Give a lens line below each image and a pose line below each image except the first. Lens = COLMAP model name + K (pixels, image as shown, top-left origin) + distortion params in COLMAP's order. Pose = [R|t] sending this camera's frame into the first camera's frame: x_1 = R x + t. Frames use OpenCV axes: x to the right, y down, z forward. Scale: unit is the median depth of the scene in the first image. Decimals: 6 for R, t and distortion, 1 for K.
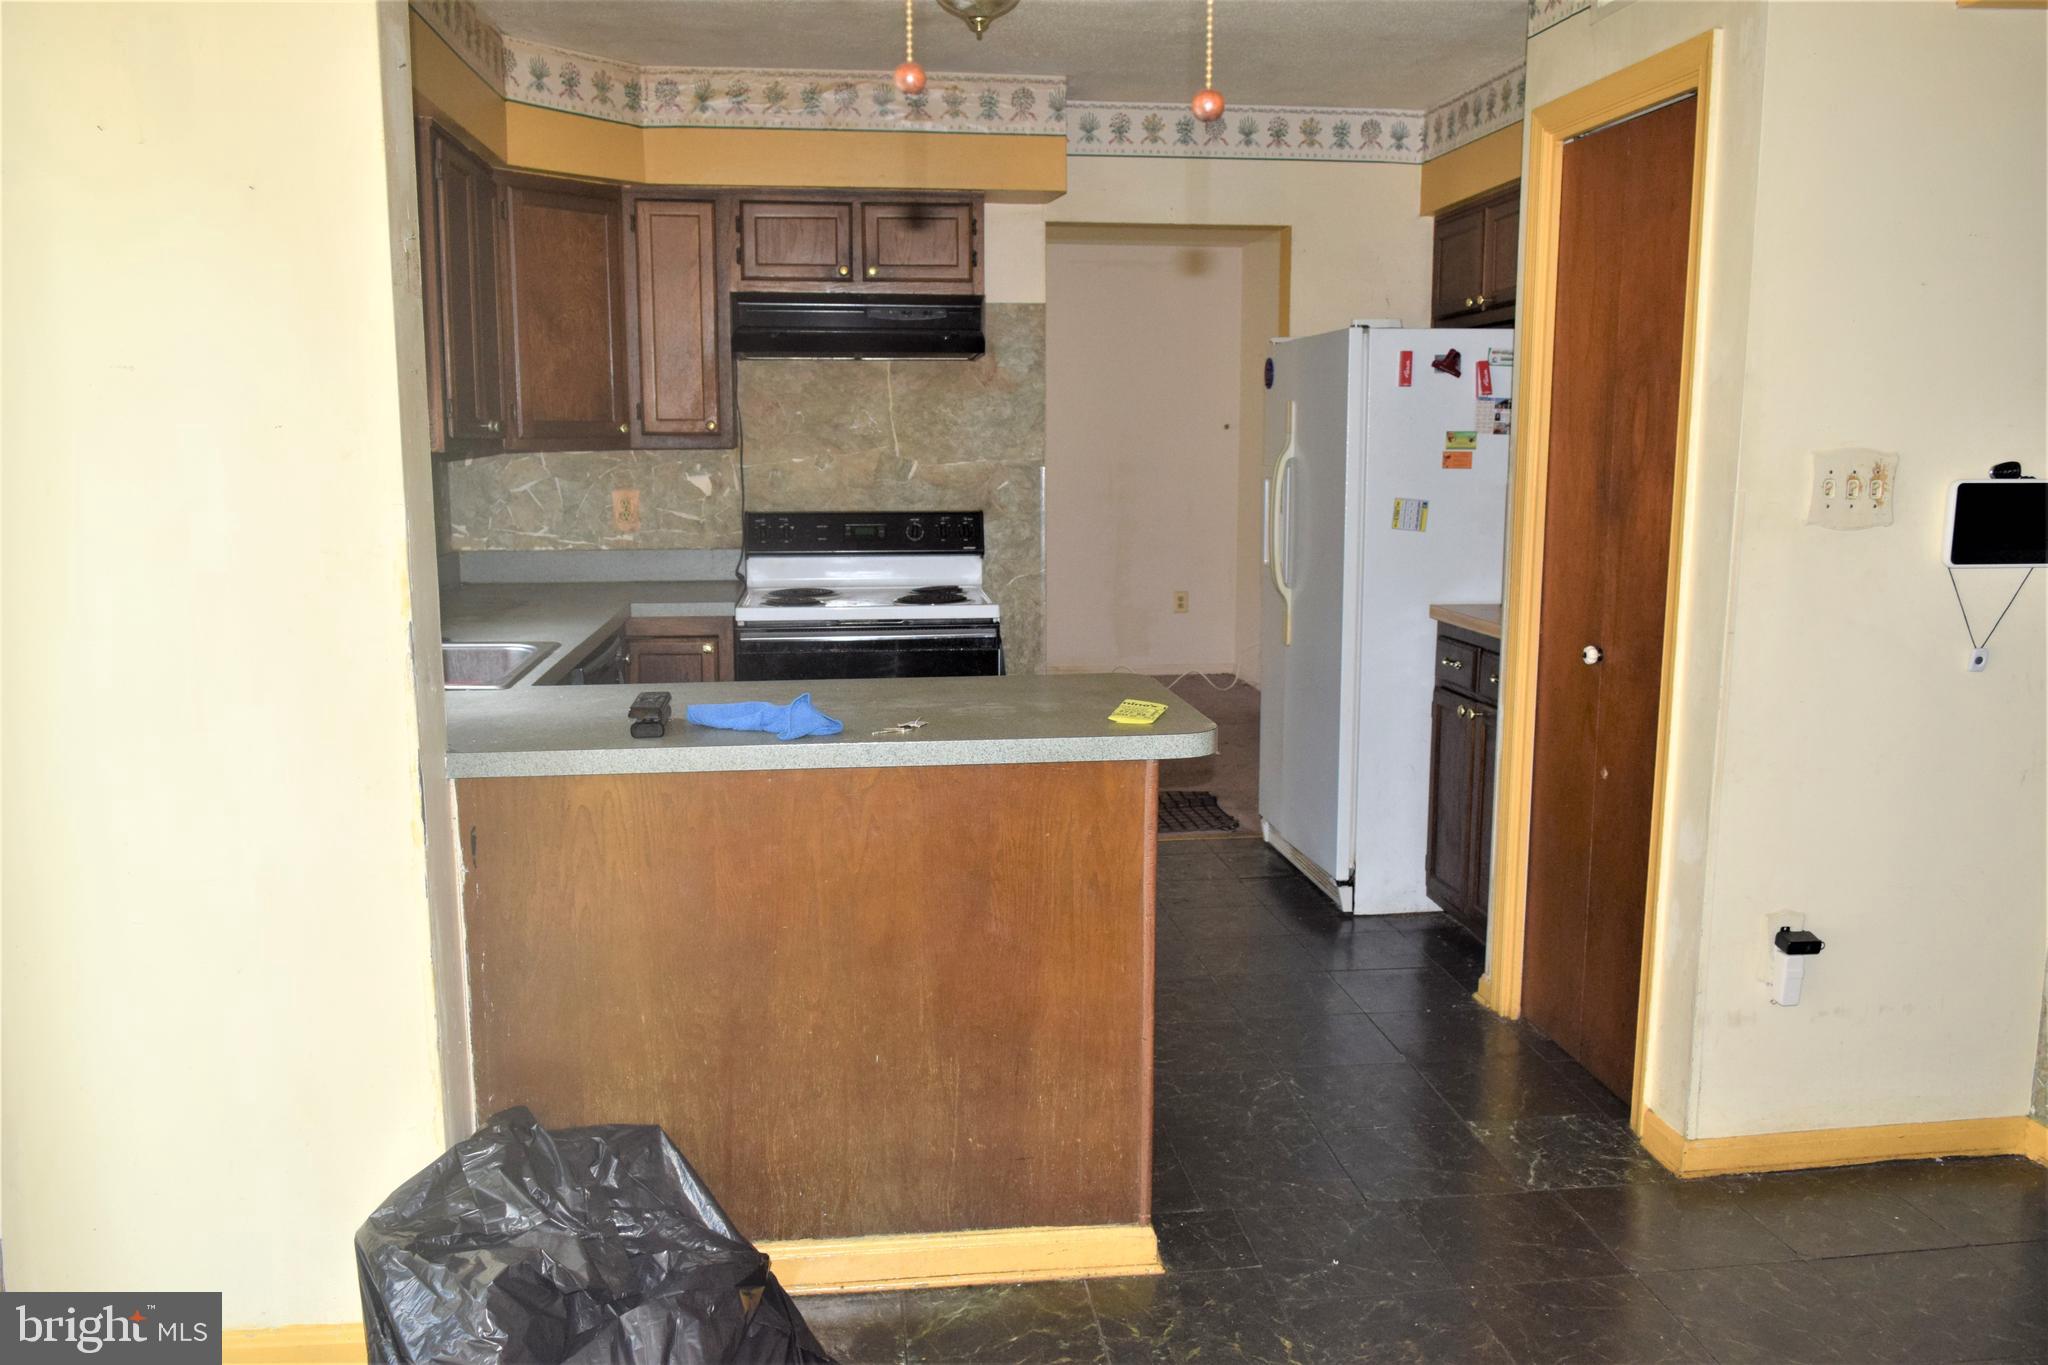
lens RADIAL K [[1590.2, 0, 1022.0], [0, 1590.2, 677.7], [0, 0, 1]] dist [-0.019595, 0.010357]
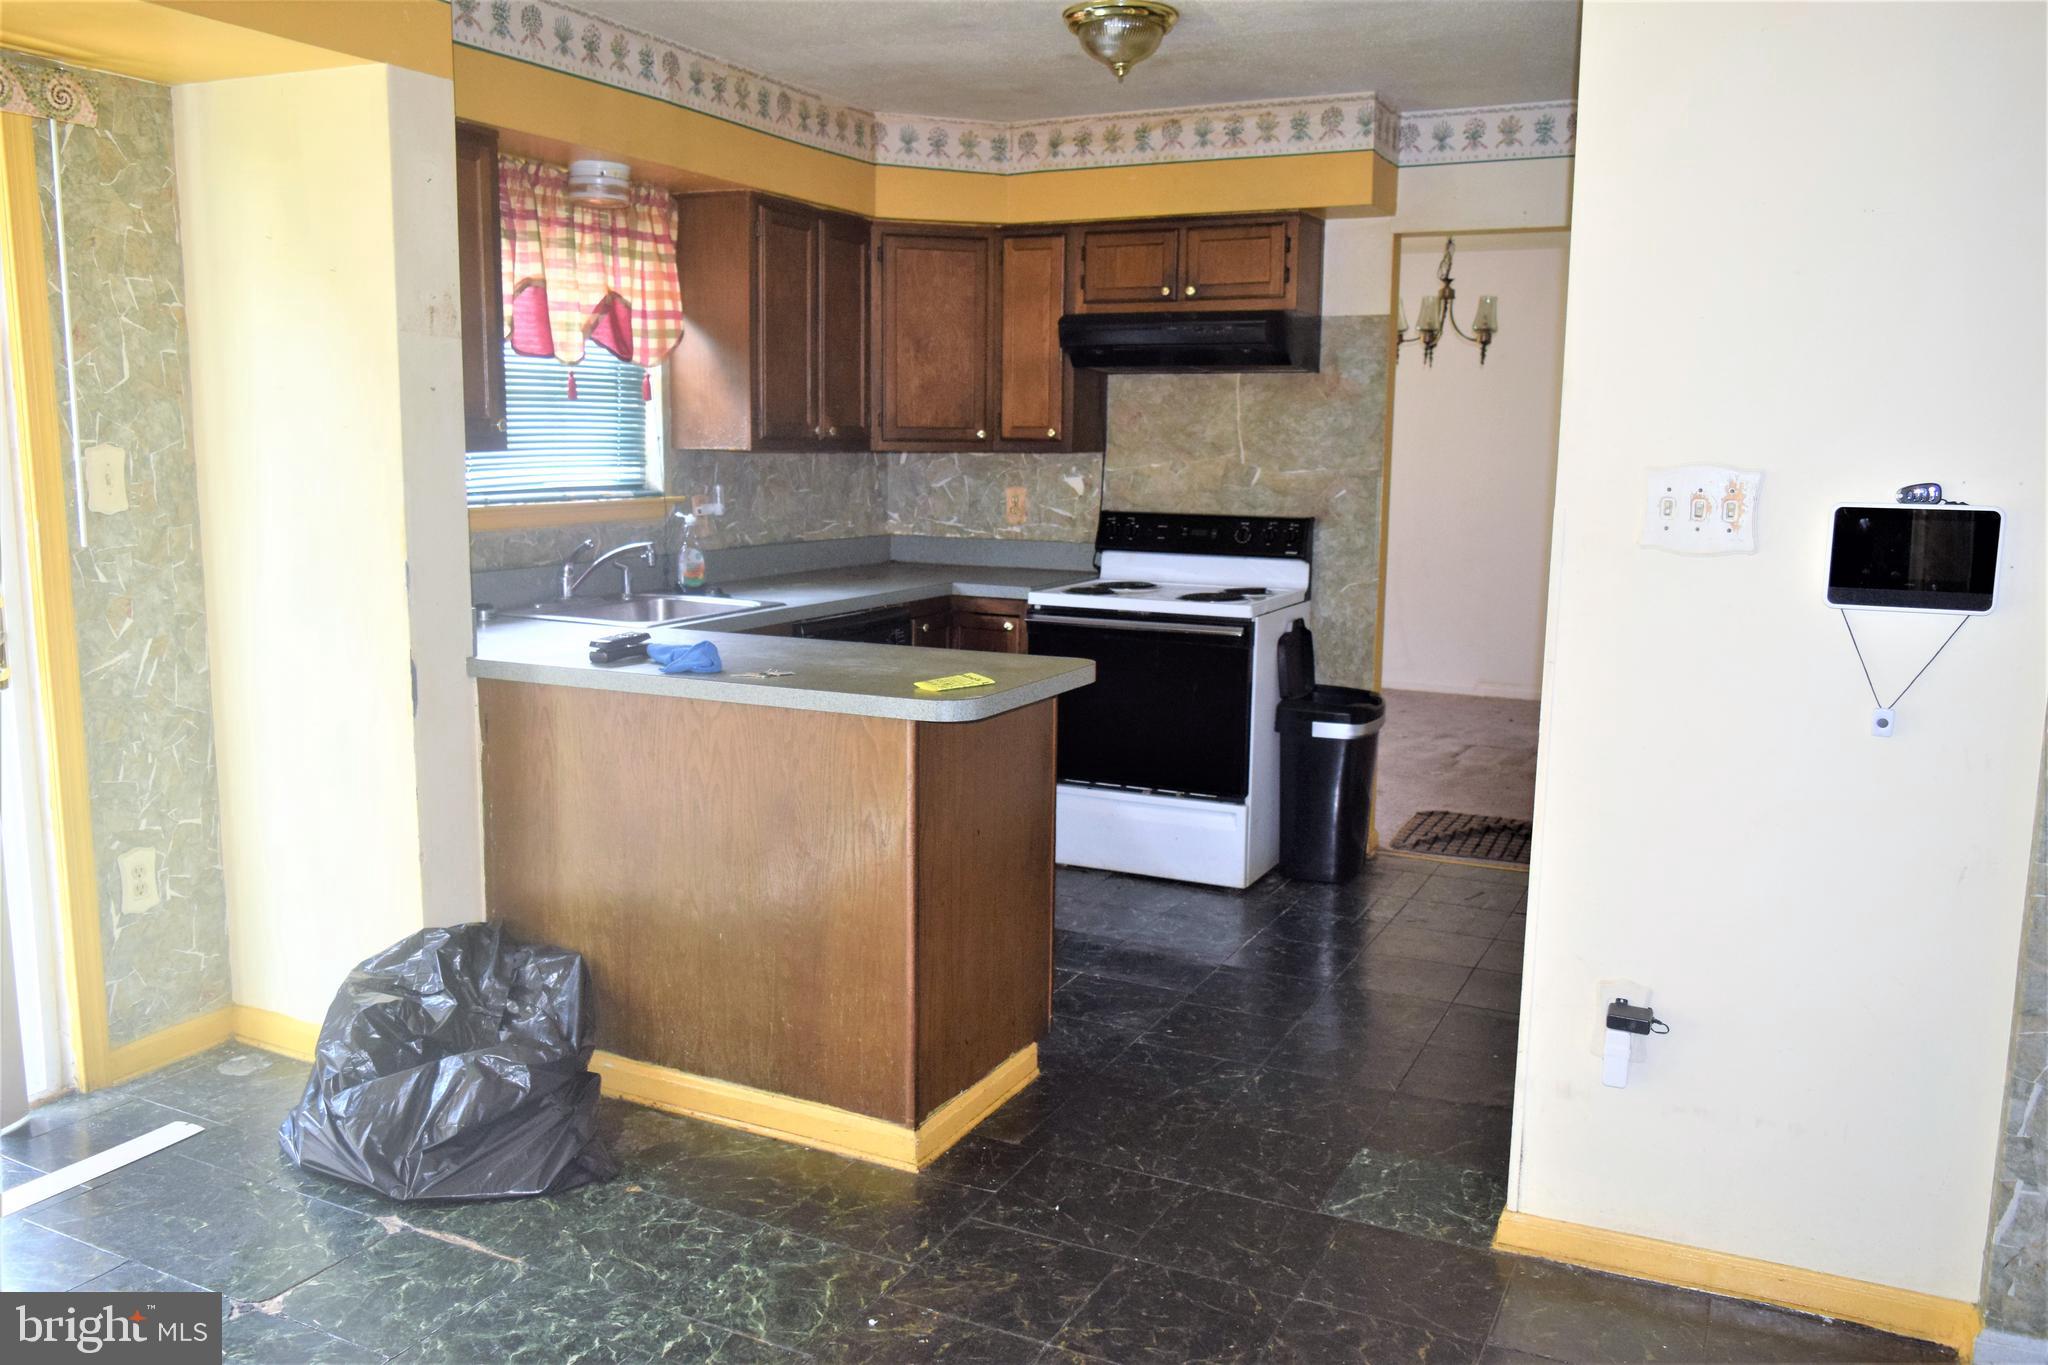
lens RADIAL K [[1590.2, 0, 1028.7], [0, 1590.2, 680.2], [0, 0, 1]] dist [-0.019595, 0.010357]
pose [[0.837616, 0.091503, -0.538541, 0.405703], [-0.094792, 0.995261, 0.021670, -0.005353], [0.537972, 0.032898, 0.842320, 0.038753]]
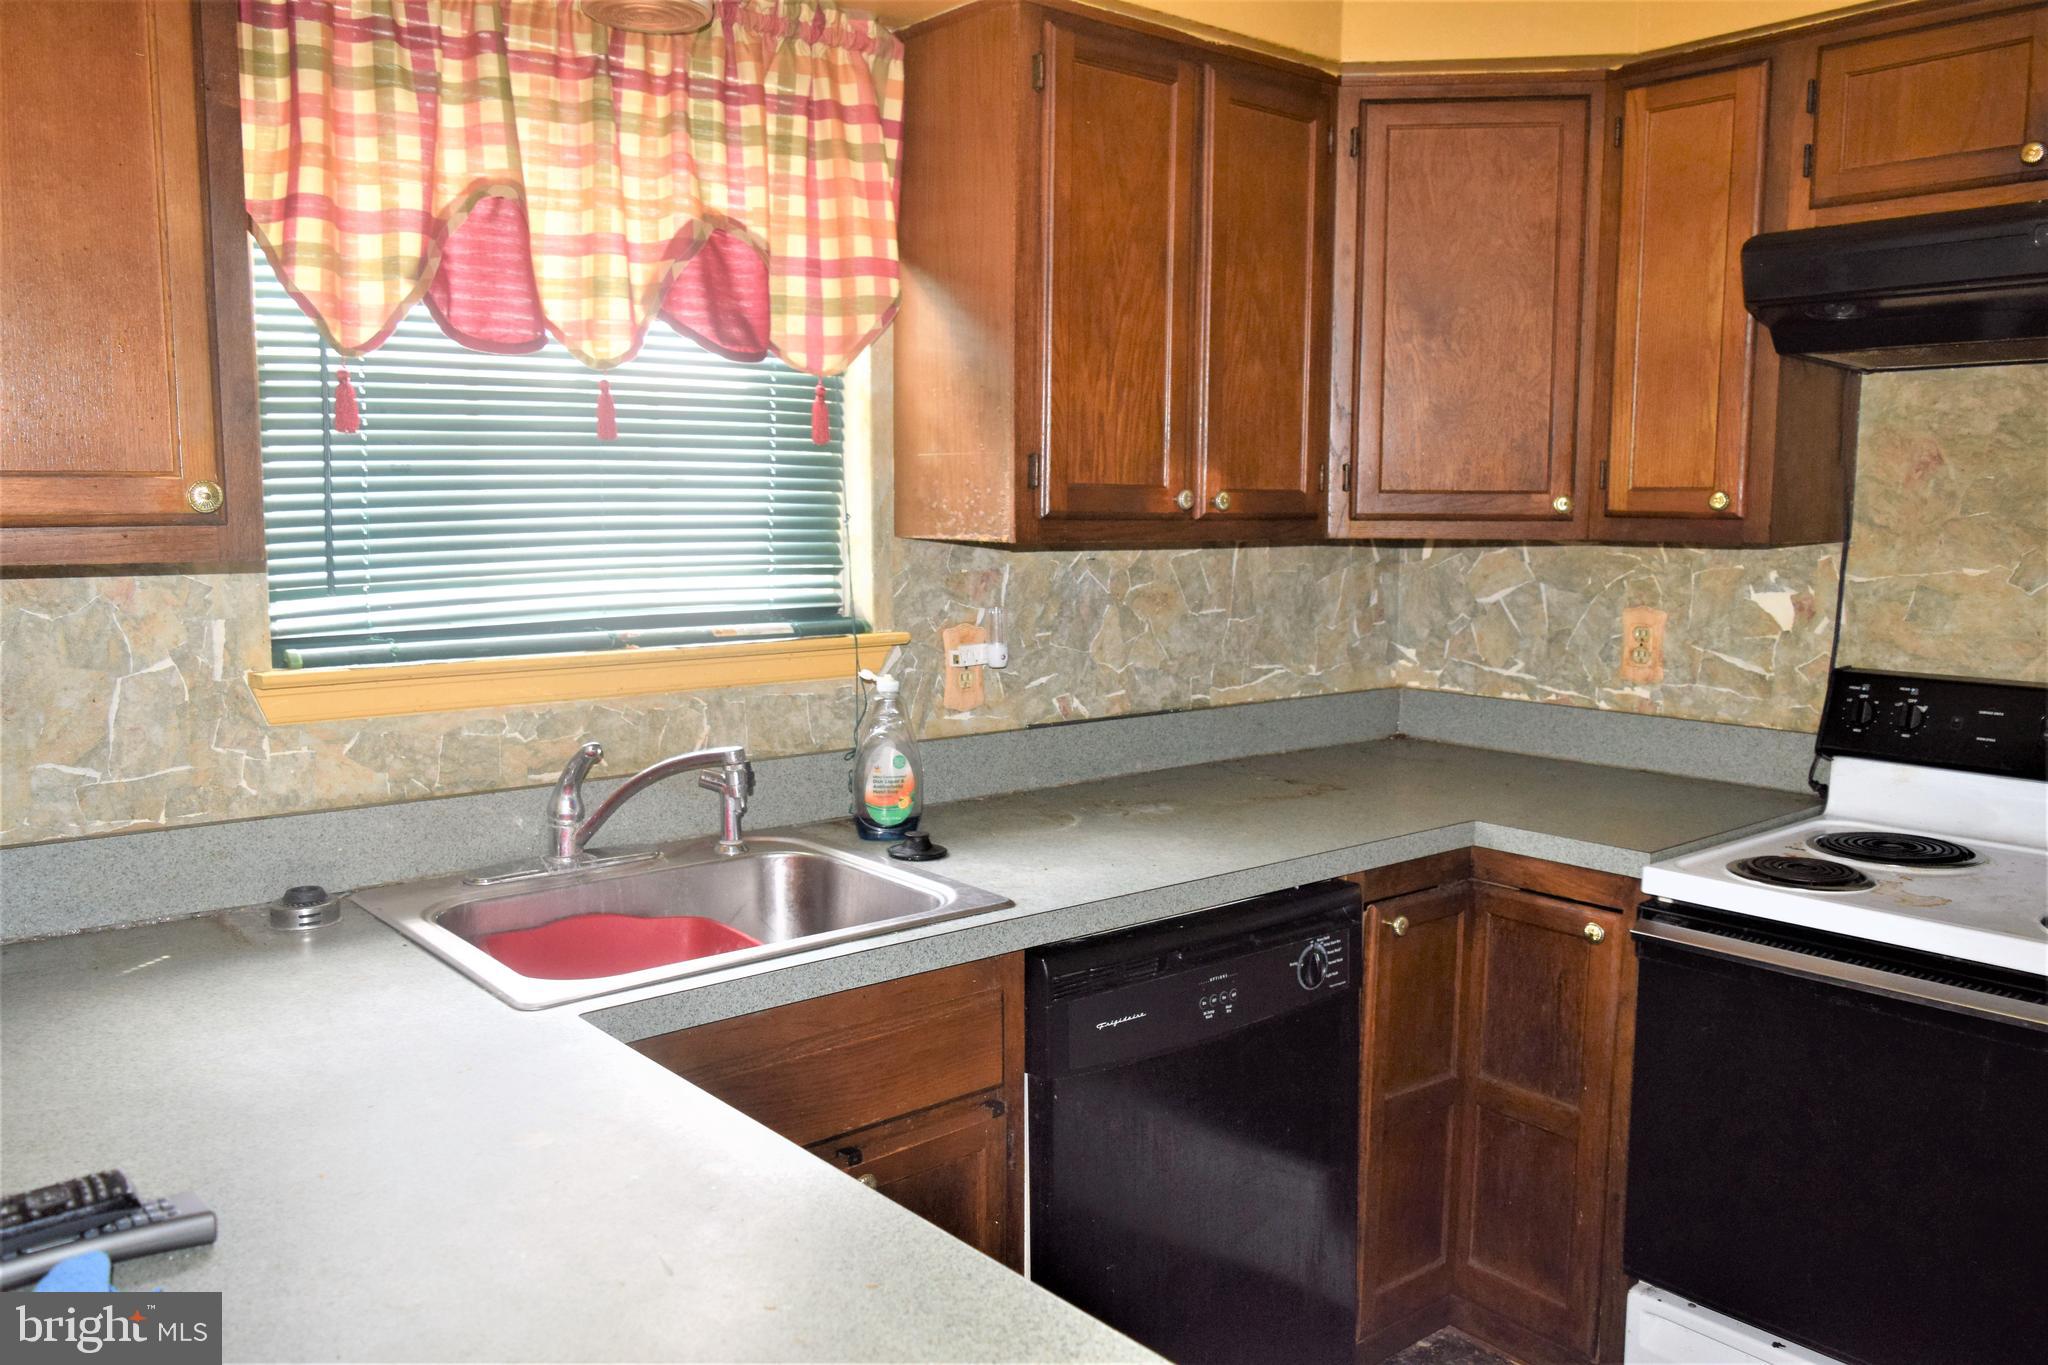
lens RADIAL K [[1590.2, 0, 1019.9], [0, 1590.2, 679.4], [0, 0, 1]] dist [-0.019595, 0.010357]
pose [[0.541061, 0.096919, -0.835380, 0.113302], [-0.131540, 0.990864, 0.029762, -0.083611], [0.830632, 0.093782, 0.548867, 0.517191]]
